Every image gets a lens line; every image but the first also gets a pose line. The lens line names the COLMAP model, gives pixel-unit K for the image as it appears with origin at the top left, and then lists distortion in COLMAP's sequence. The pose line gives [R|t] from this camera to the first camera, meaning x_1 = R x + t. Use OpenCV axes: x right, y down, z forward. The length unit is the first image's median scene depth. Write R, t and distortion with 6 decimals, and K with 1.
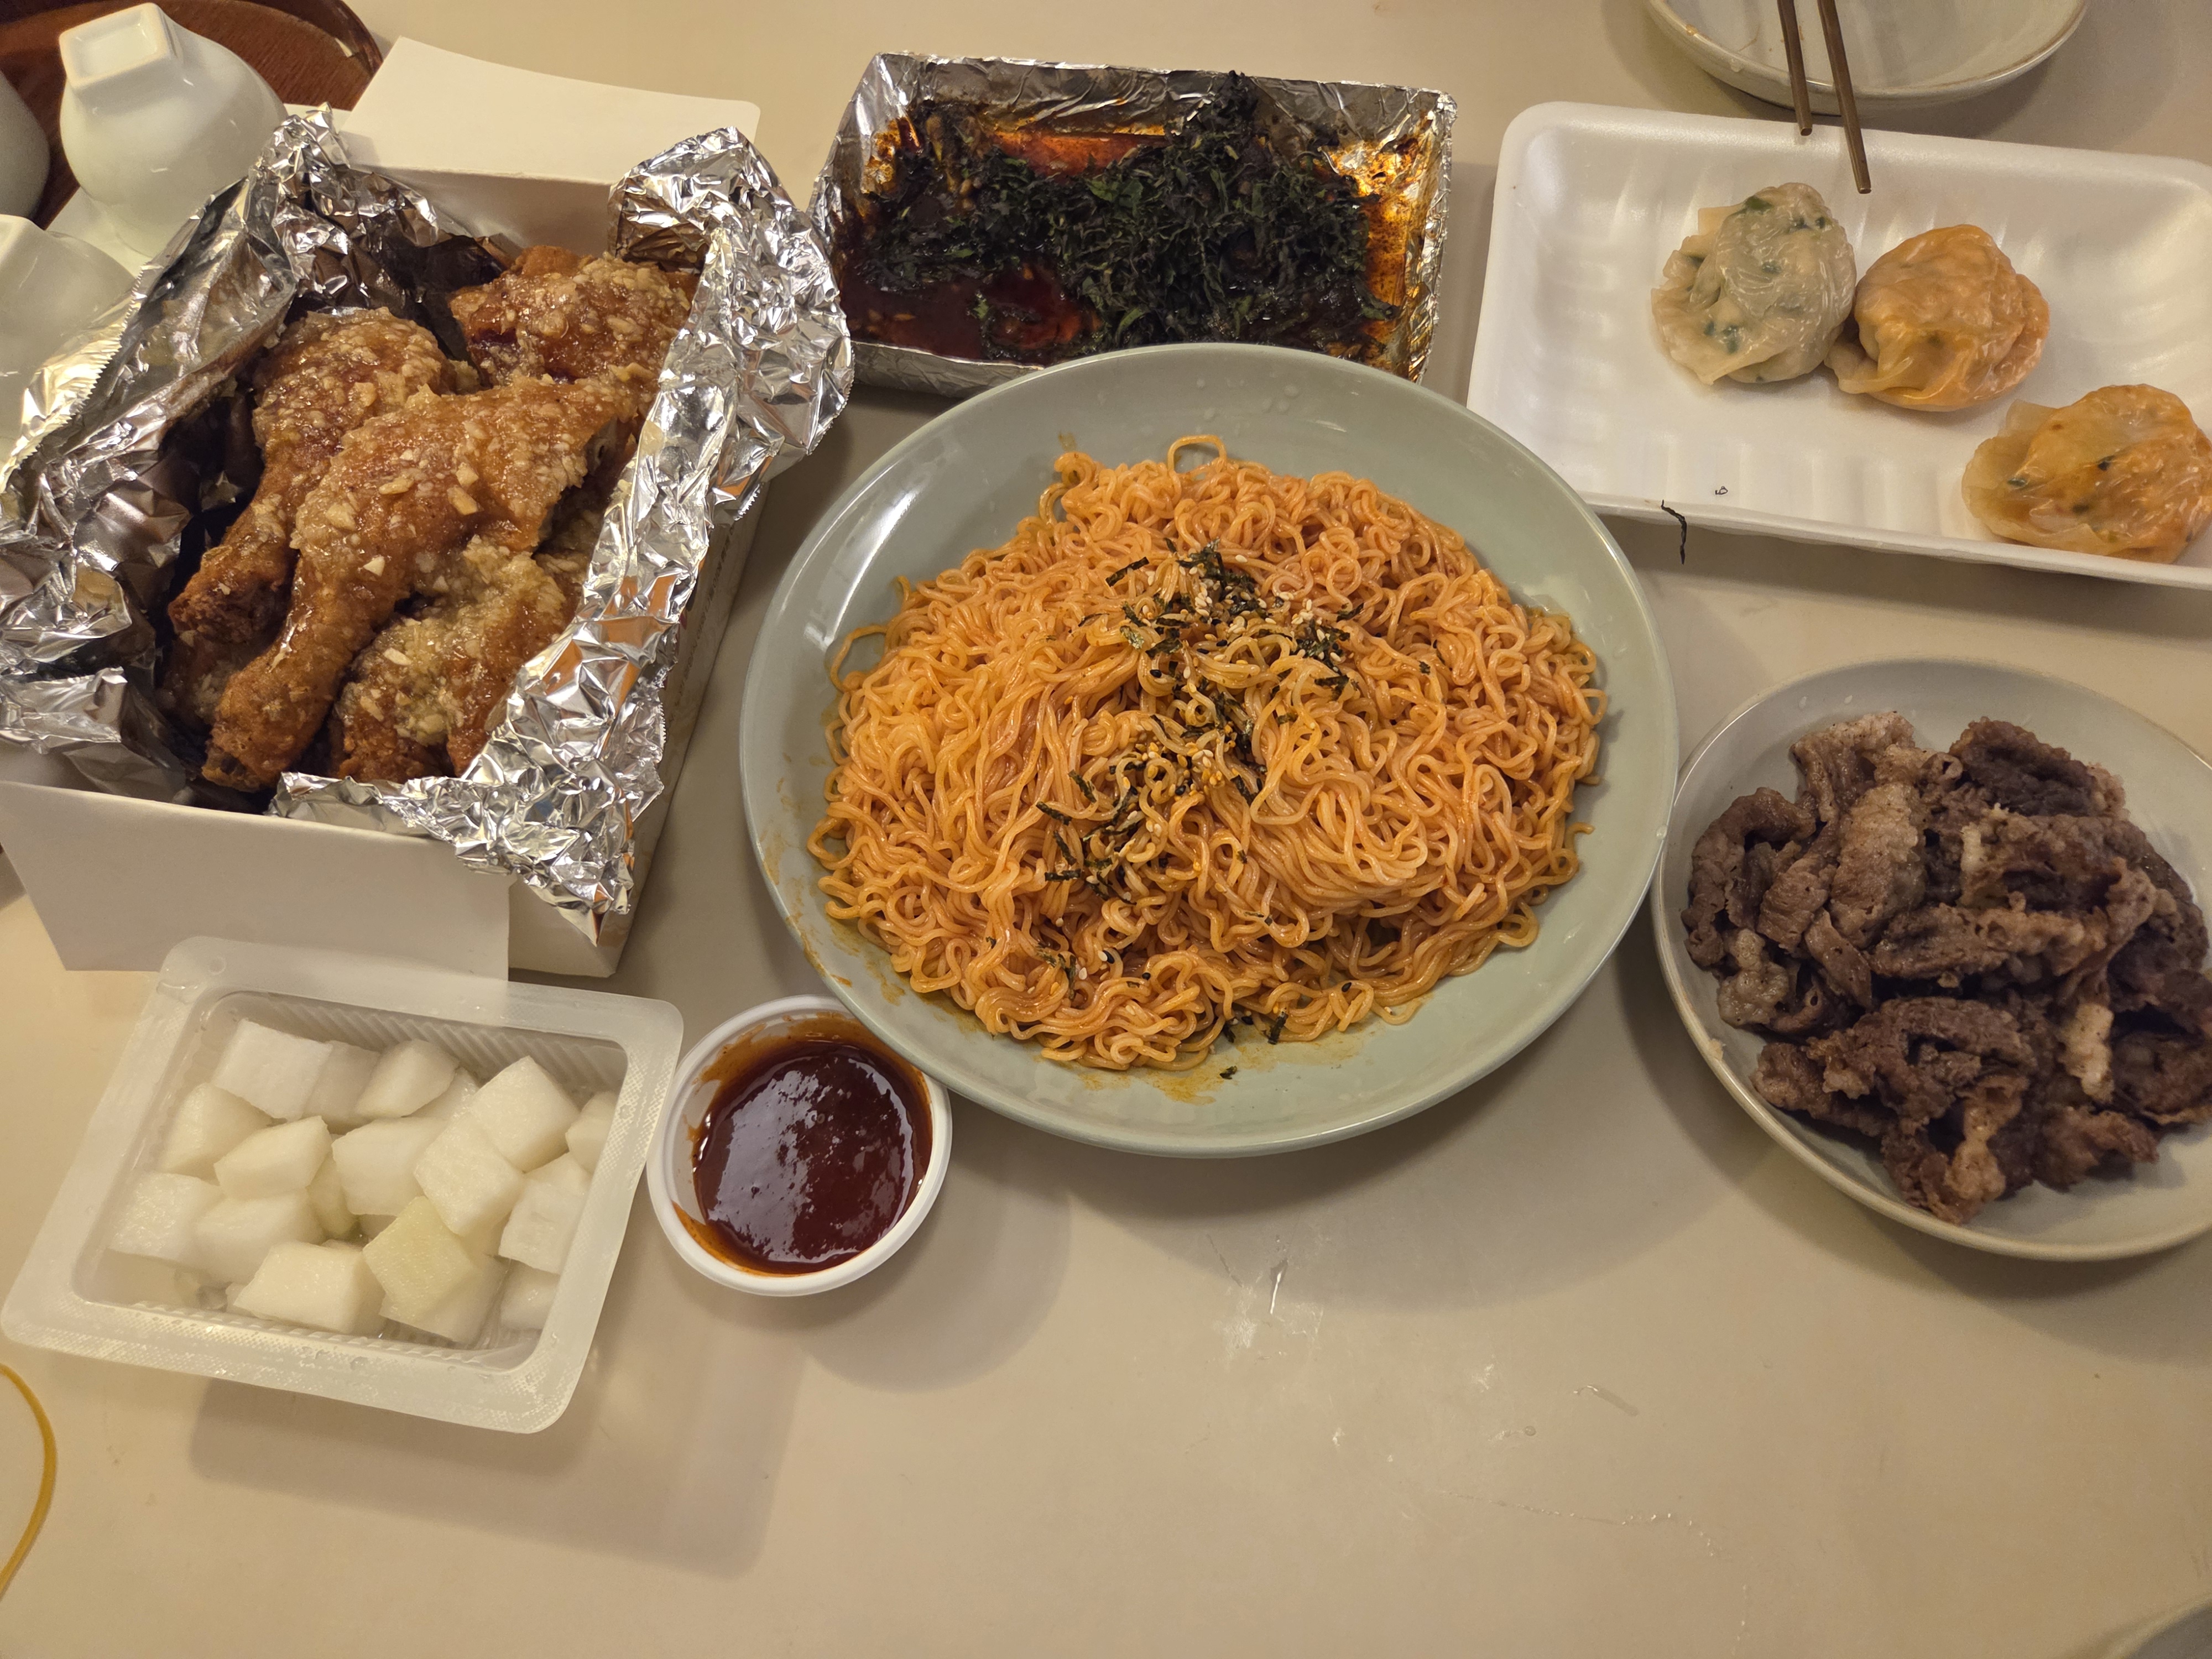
lens RADIAL K [[1519.9, 0, 1129.1], [0, 1519.9, 832.8], [0, 0, 1]] dist [0.020738, -0.016521]
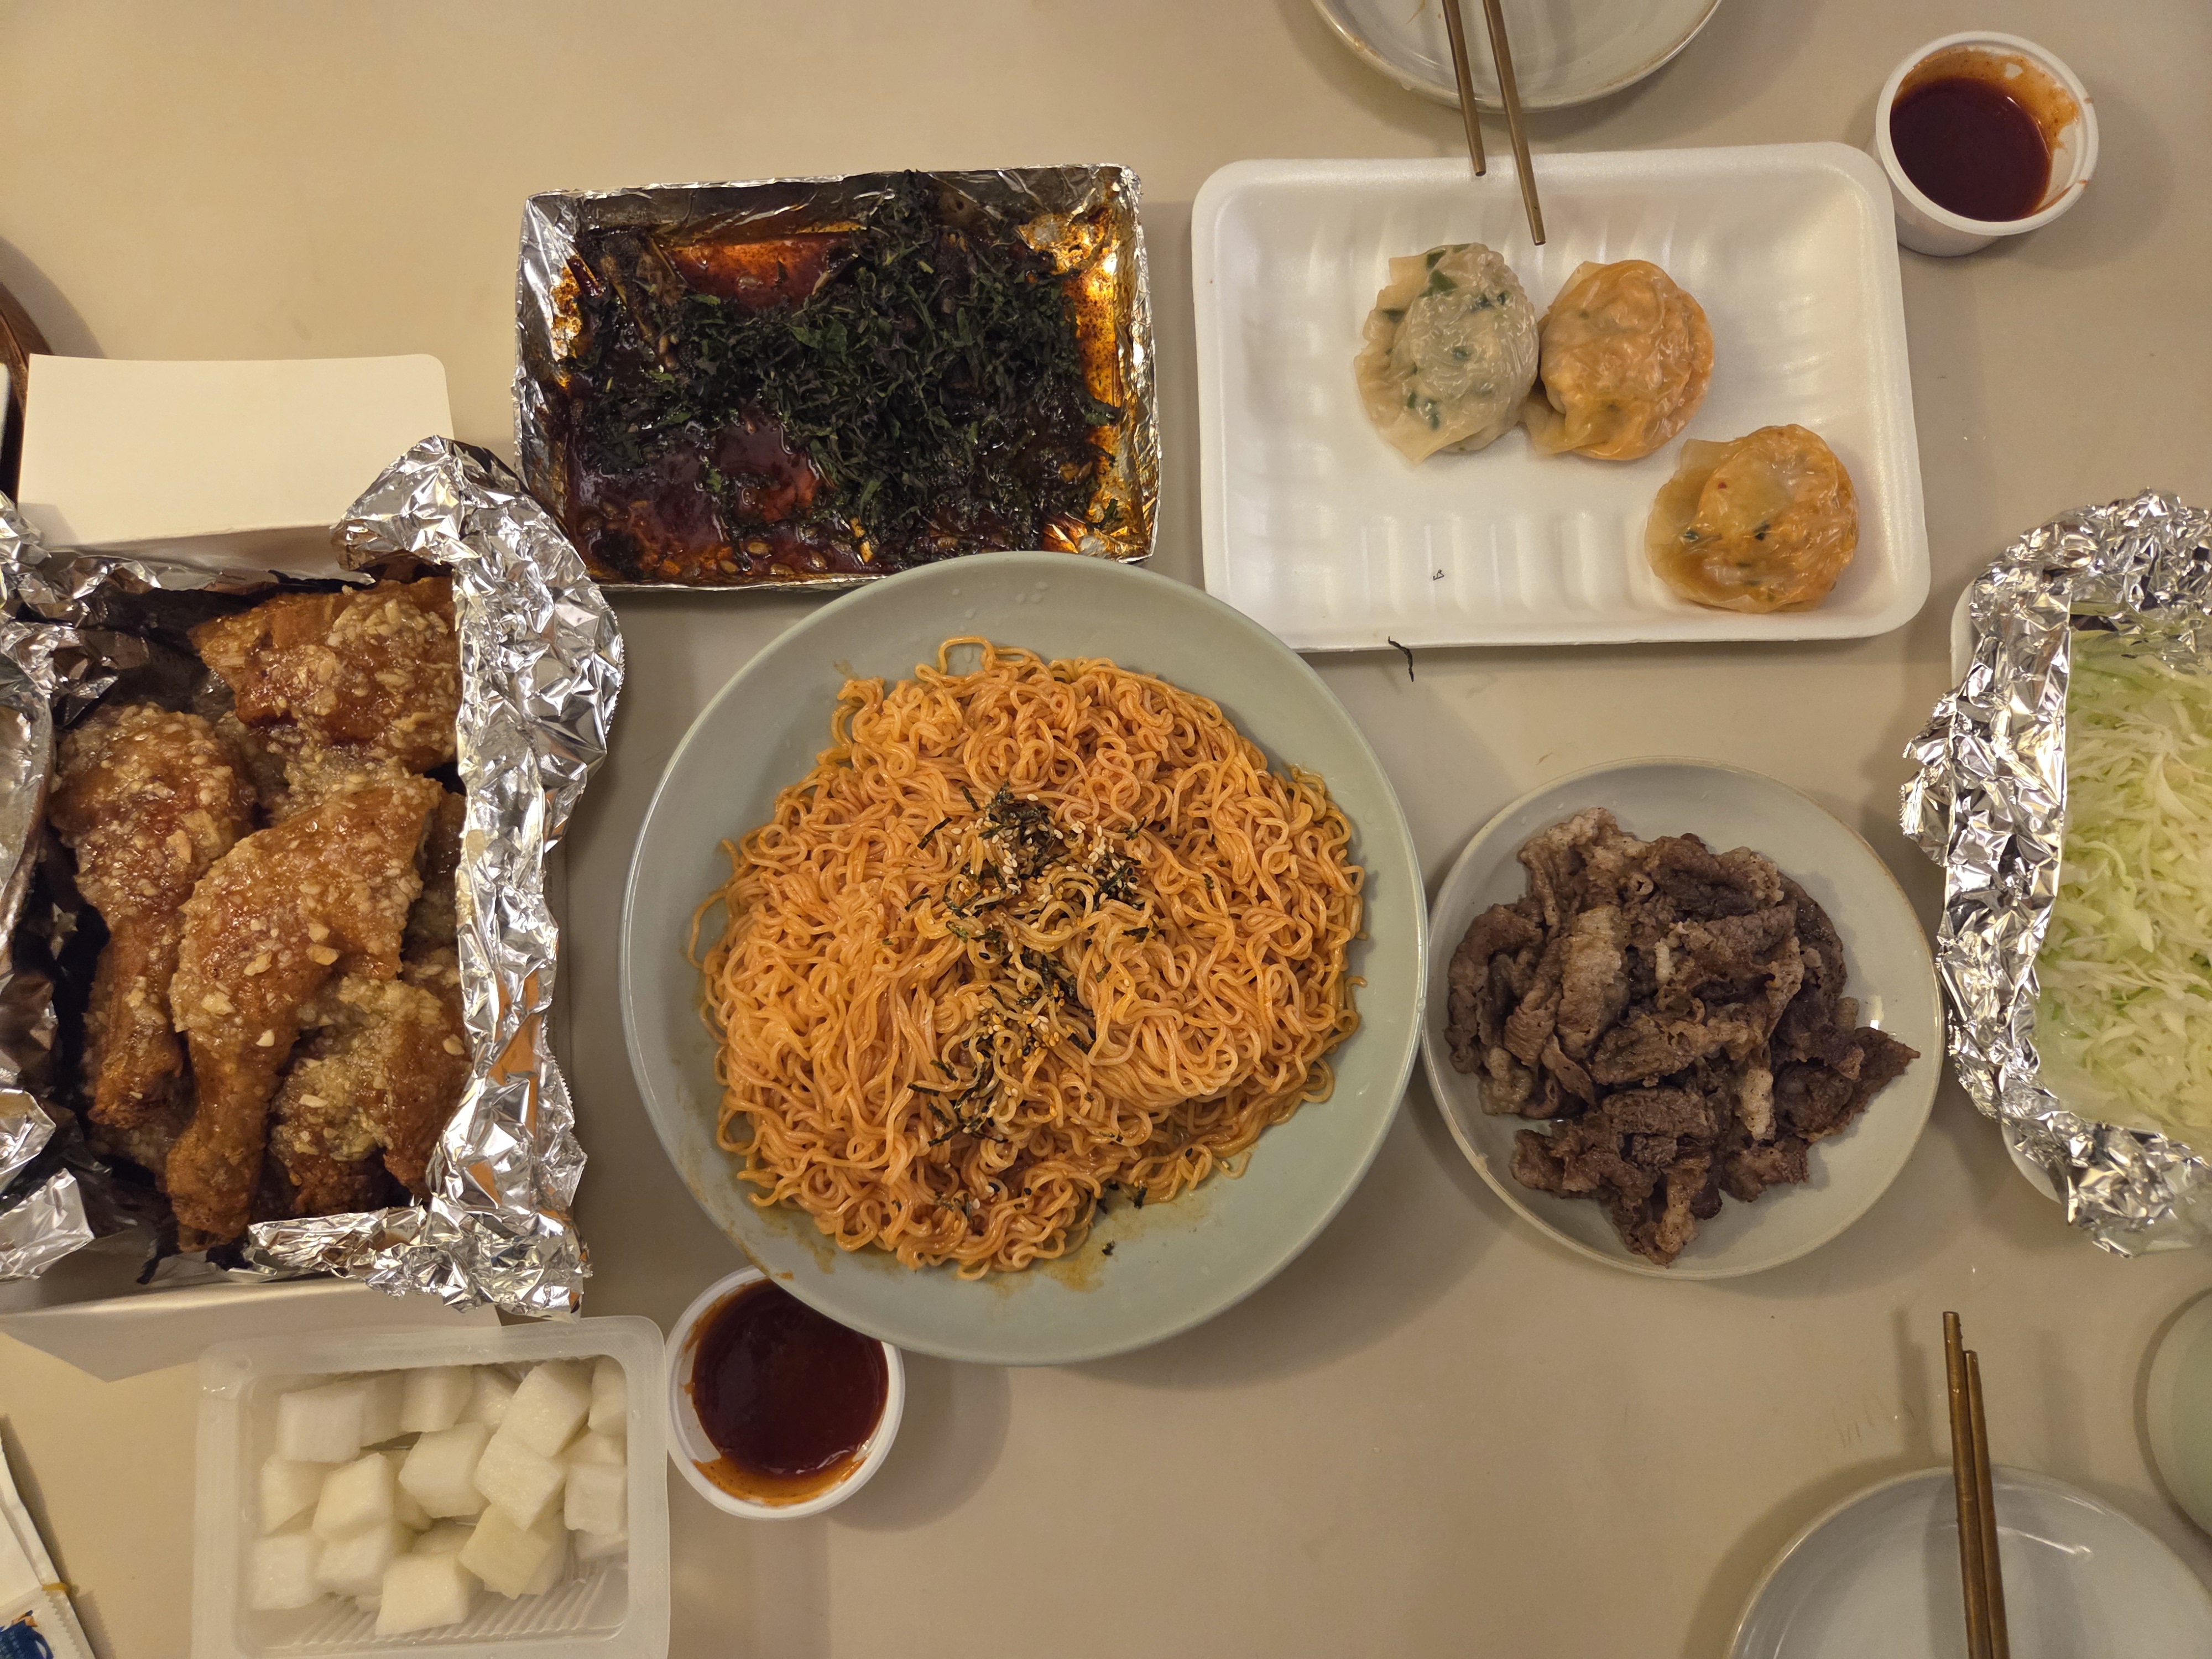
lens RADIAL K [[1519.9, 0, 1105.2], [0, 1519.9, 840.5], [0, 0, 1]] dist [0.020738, -0.016521]
pose [[0.974727, -0.210147, 0.075793, 0.036773], [0.176631, 0.932689, 0.314472, -0.516171], [-0.136777, -0.293137, 0.946236, -0.071662]]
